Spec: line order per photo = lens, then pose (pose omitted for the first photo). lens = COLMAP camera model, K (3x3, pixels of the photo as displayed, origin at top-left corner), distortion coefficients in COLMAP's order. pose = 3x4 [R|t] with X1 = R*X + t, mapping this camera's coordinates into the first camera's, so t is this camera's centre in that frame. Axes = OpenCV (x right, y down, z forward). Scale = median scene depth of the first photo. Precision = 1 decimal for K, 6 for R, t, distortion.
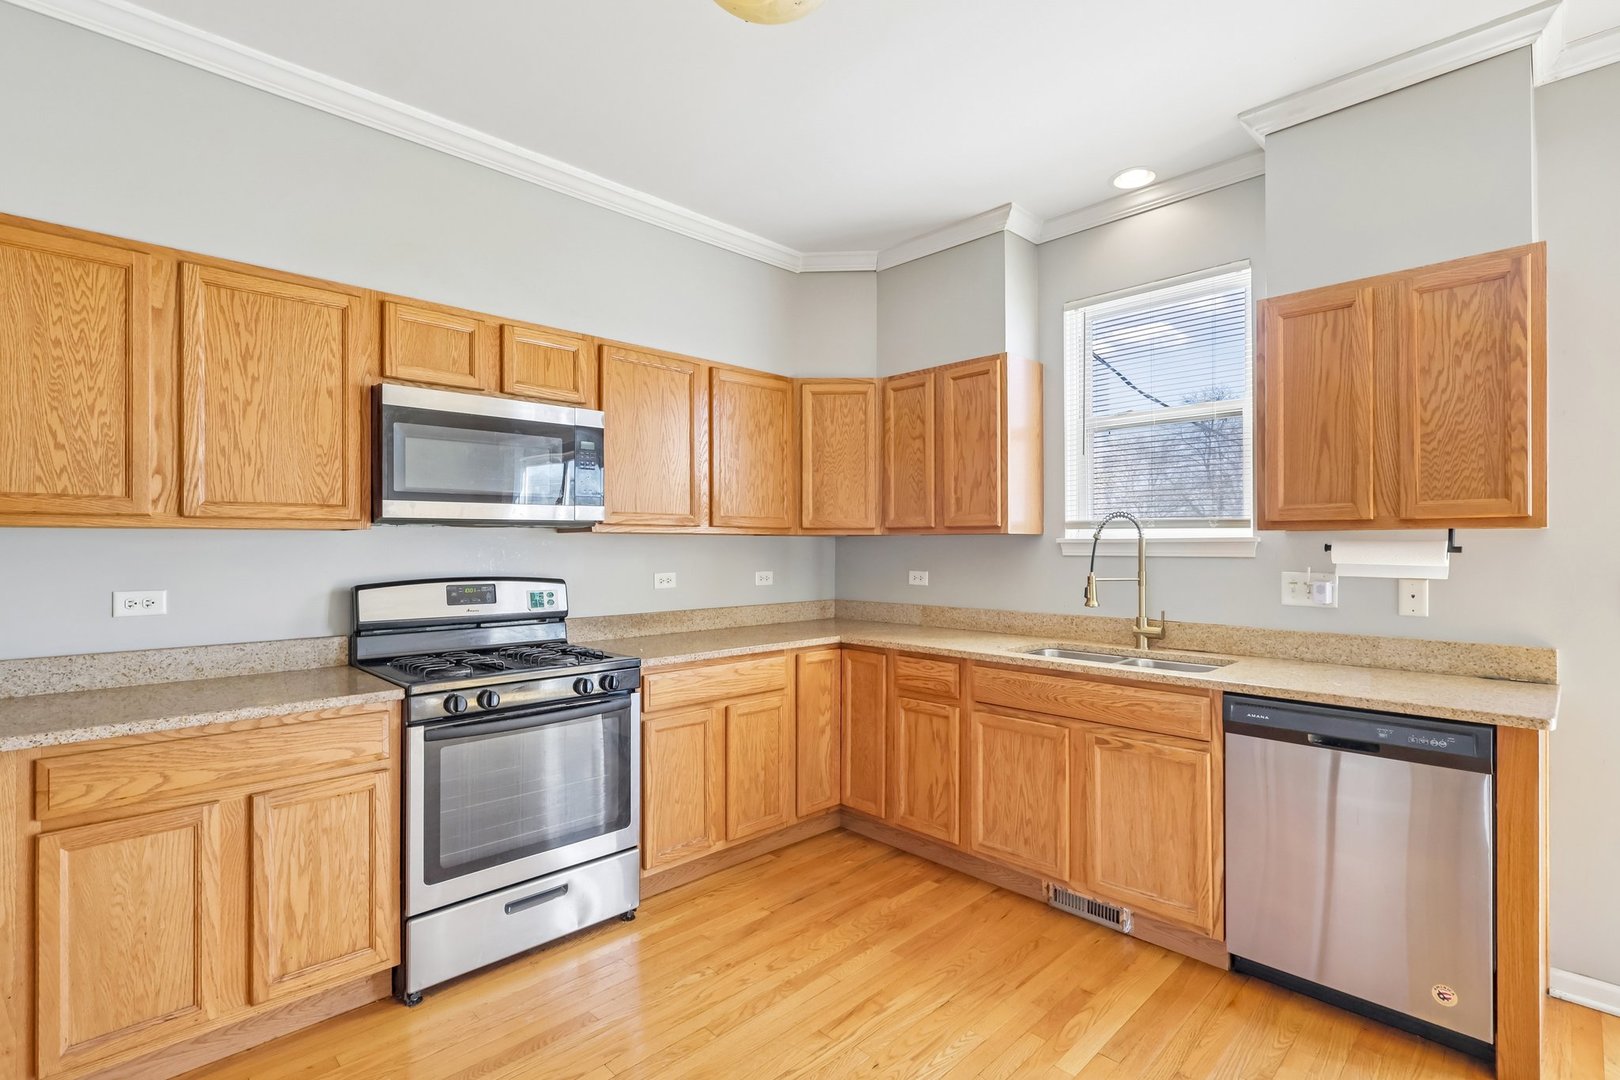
lens RADIAL K [[755.9, 0, 810.8], [0, 755.9, 539.6], [0, 0, 1]] dist [-0.000547, 0.001197]
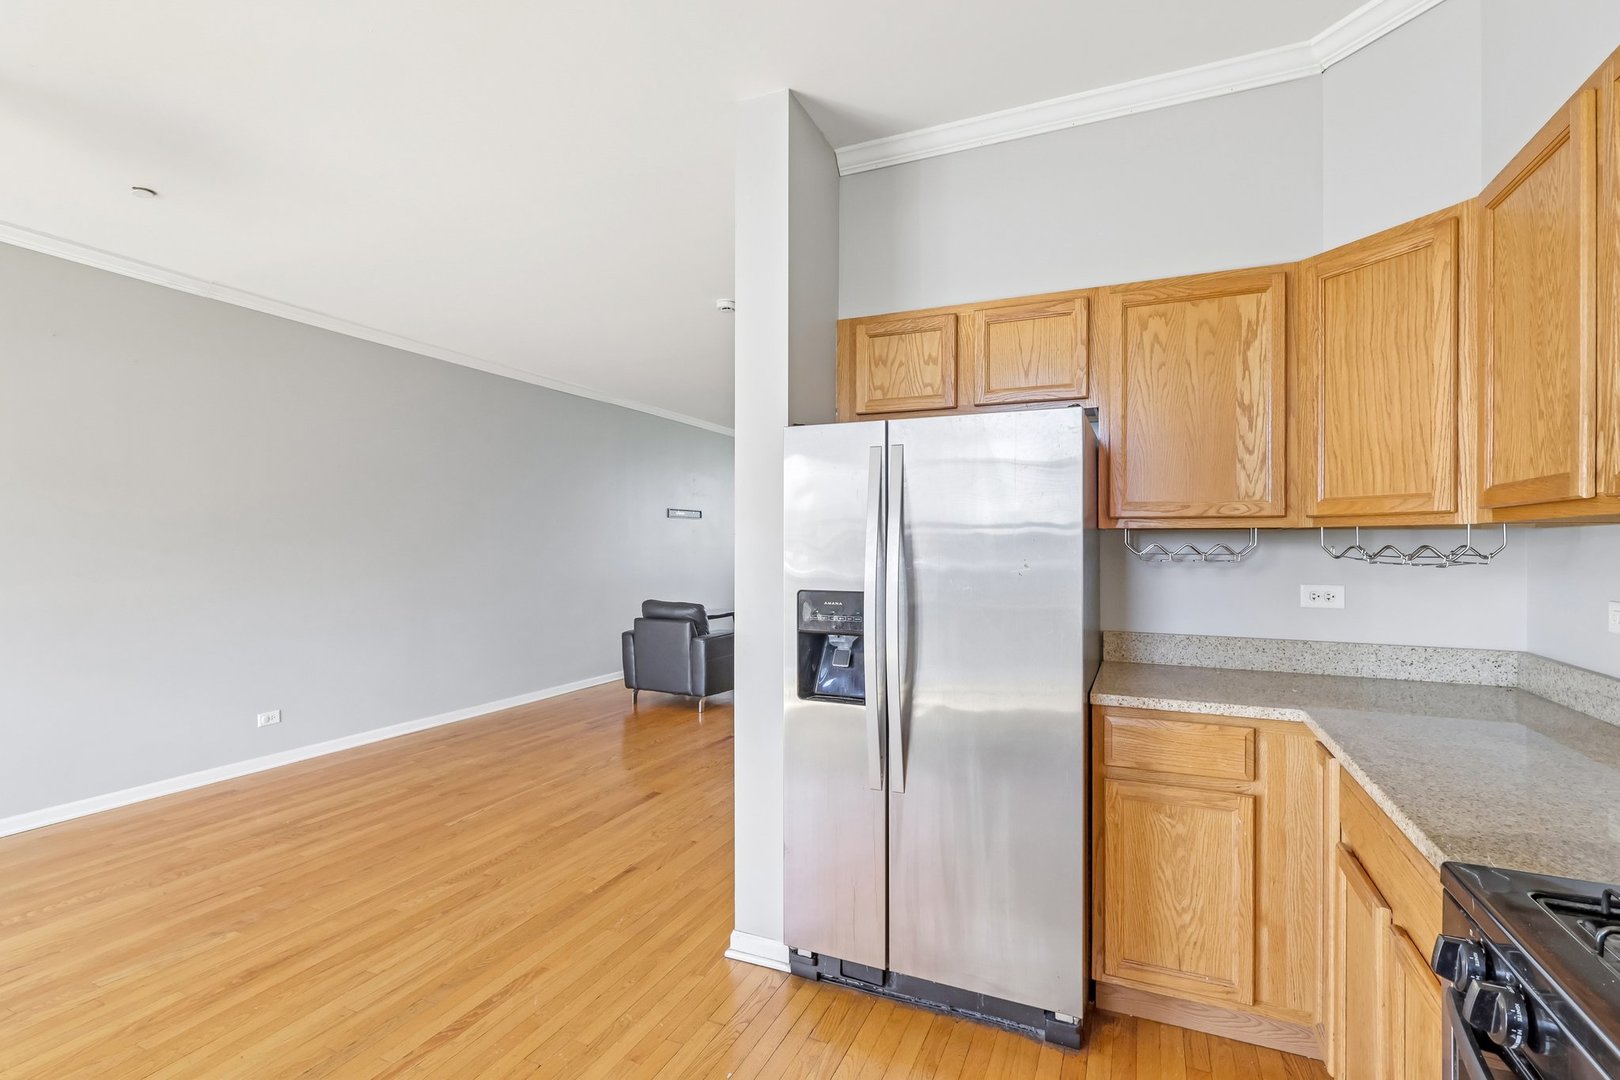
lens RADIAL K [[755.9, 0, 797.4], [0, 755.9, 539.3], [0, 0, 1]] dist [-0.000547, 0.001197]
pose [[-0.932358, -0.006713, -0.361475, -0.013298], [-0.002619, 0.999927, -0.011813, 0.009102], [0.361528, -0.010067, -0.932307, 0.962100]]
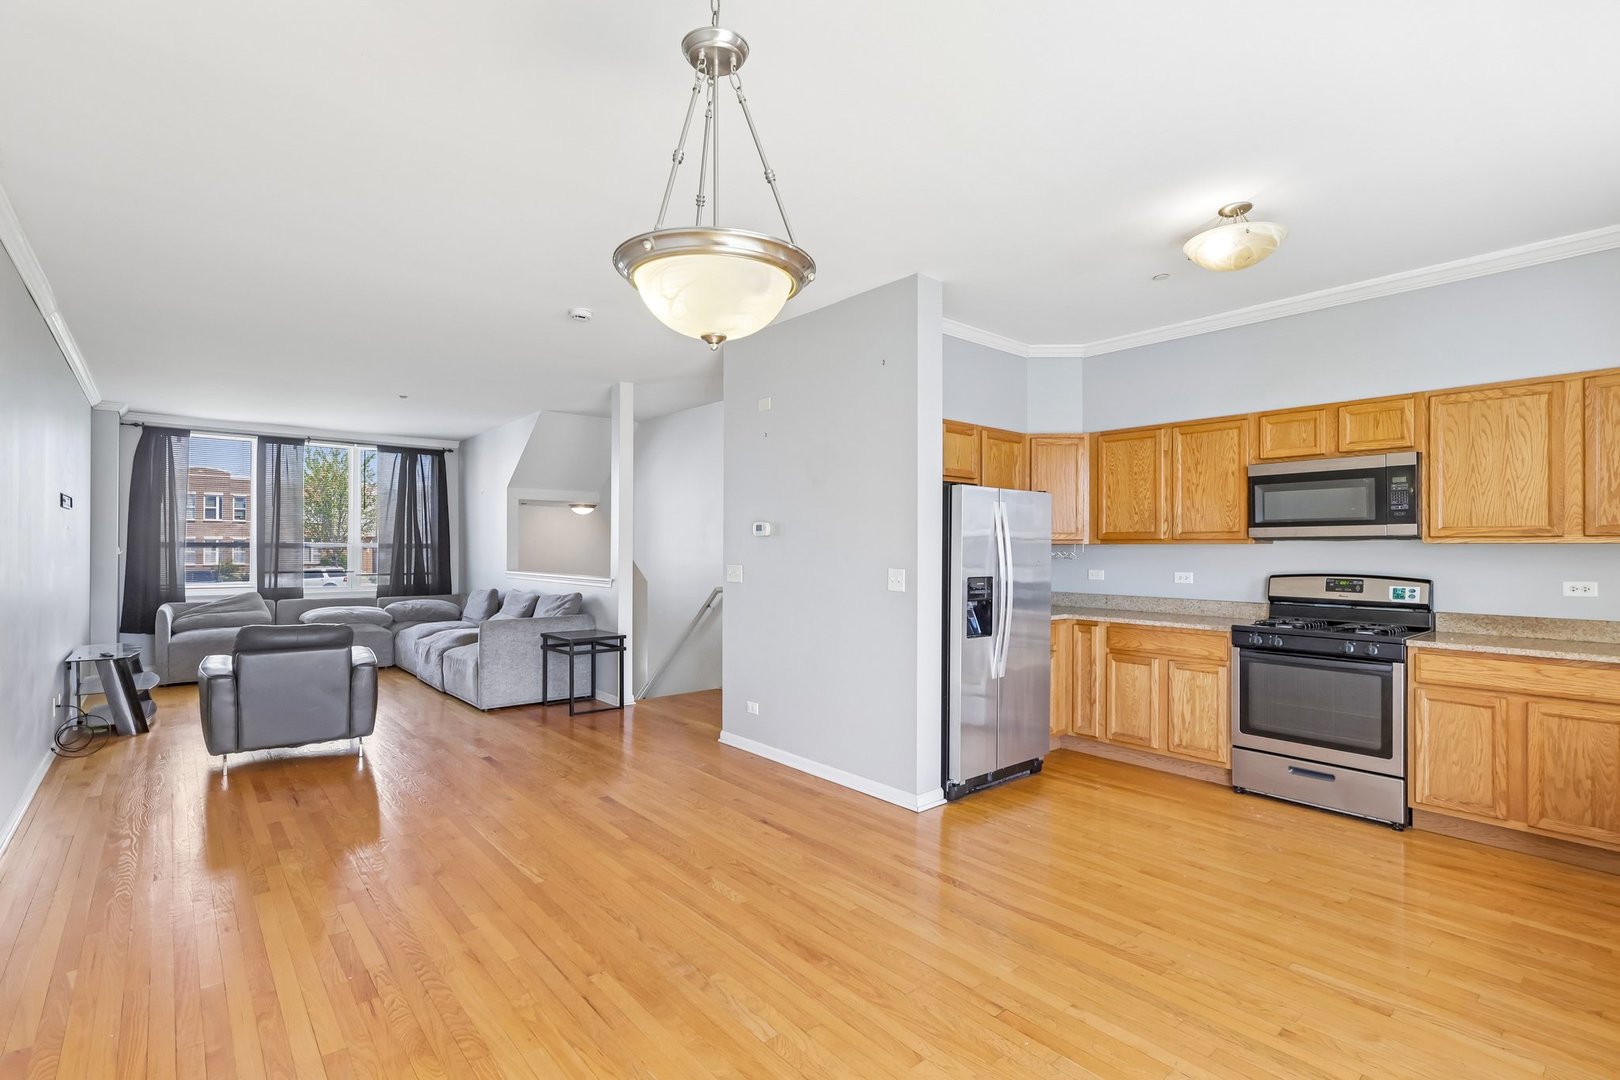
lens RADIAL K [[755.9, 0, 809.7], [0, 755.9, 545.0], [0, 0, 1]] dist [-0.000547, 0.001197]
pose [[-0.066260, -0.005830, -0.997785, 1.103347], [0.000481, 0.999983, -0.005875, 0.000044], [0.997802, -0.000869, -0.066256, 0.039666]]
